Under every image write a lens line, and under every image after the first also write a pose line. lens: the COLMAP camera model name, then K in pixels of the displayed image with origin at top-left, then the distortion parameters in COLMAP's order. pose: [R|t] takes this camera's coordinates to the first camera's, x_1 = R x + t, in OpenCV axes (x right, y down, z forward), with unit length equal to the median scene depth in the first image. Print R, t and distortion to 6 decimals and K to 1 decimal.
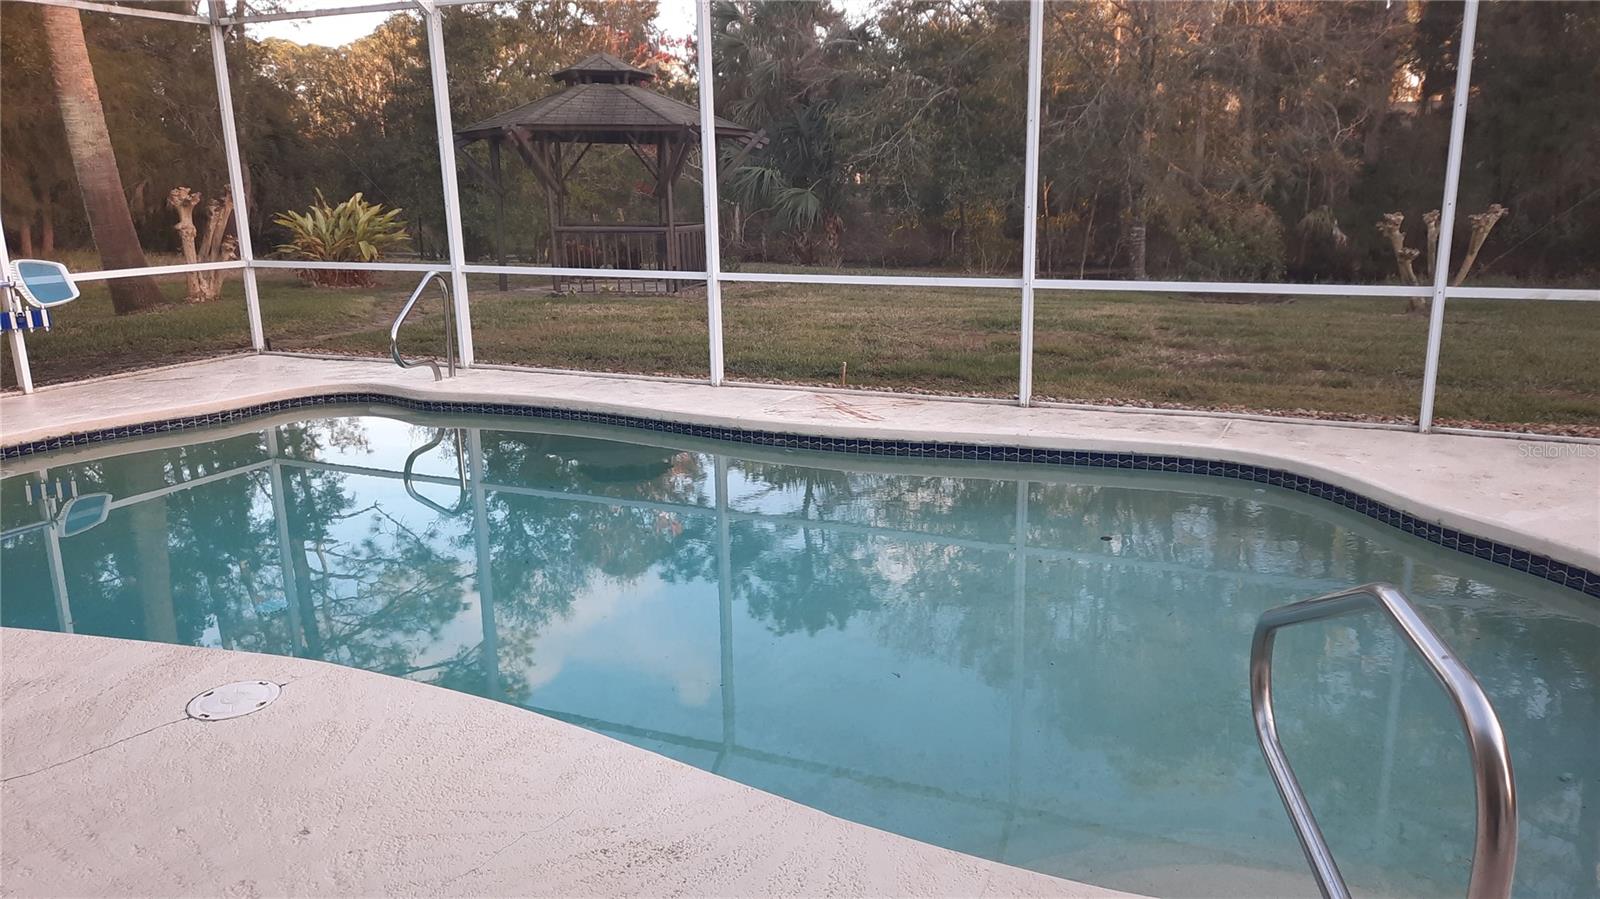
lens RADIAL K [[1154.3, 0, 816.5], [0, 1154.3, 451.7], [0, 0, 1]] dist [0.081494, -0.077142]
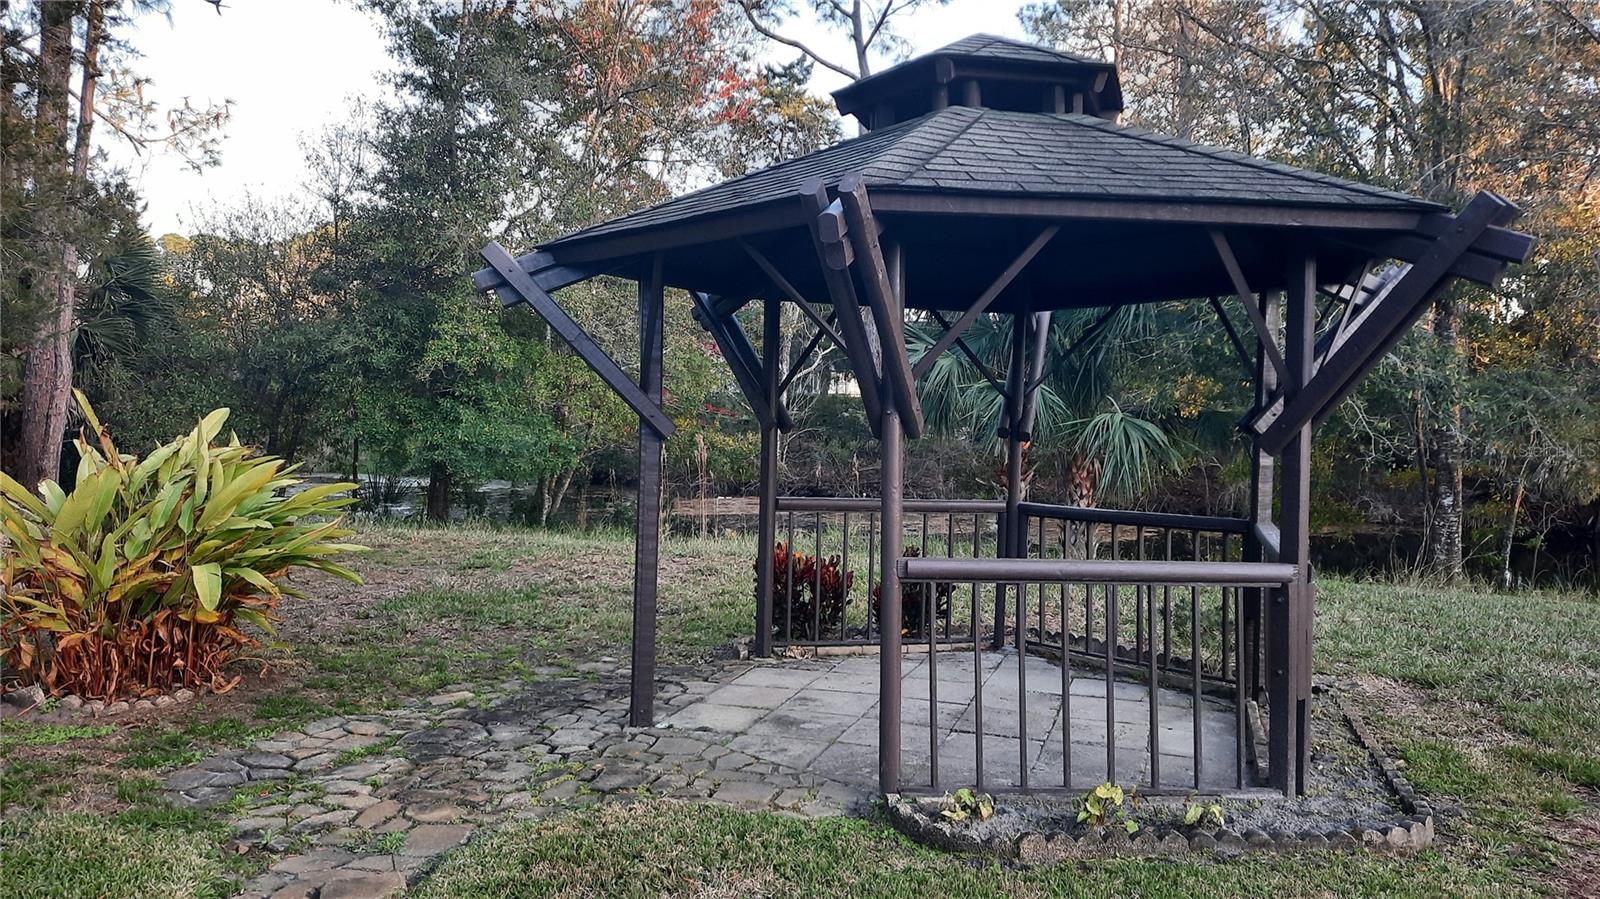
lens RADIAL K [[1154.3, 0, 816.5], [0, 1154.3, 451.7], [0, 0, 1]] dist [0.081494, -0.077142]
pose [[0.997019, 0.030681, 0.070788, -0.150964], [-0.017132, 0.982664, -0.184600, -0.092160], [-0.075225, 0.182837, 0.980261, 0.405672]]
